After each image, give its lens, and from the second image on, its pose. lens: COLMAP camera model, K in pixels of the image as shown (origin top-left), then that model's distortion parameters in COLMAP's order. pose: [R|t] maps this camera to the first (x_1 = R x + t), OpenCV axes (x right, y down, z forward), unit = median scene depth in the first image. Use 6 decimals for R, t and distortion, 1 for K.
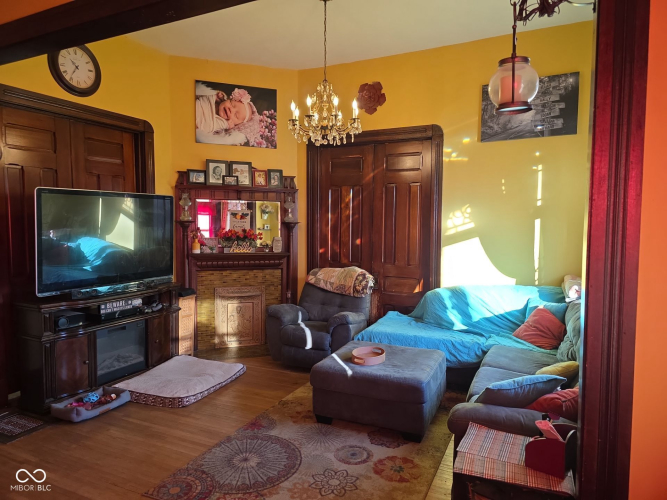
lens RADIAL K [[449.4, 0, 333.8], [0, 449.4, 249.8], [0, 0, 1]] dist [0.000170, -0.000144]
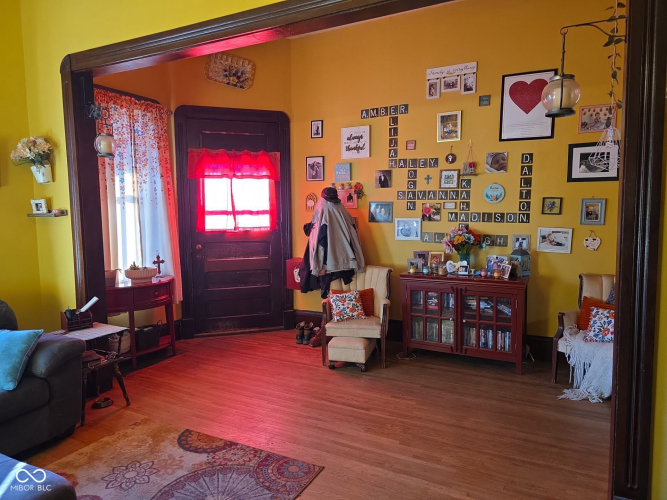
lens RADIAL K [[449.4, 0, 333.6], [0, 449.4, 250.3], [0, 0, 1]] dist [0.000170, -0.000144]
pose [[-0.999289, -0.001835, 0.037658, -0.469645], [0.003480, 0.990060, 0.140603, -0.088895], [-0.037541, 0.140634, -0.989350, 1.880639]]
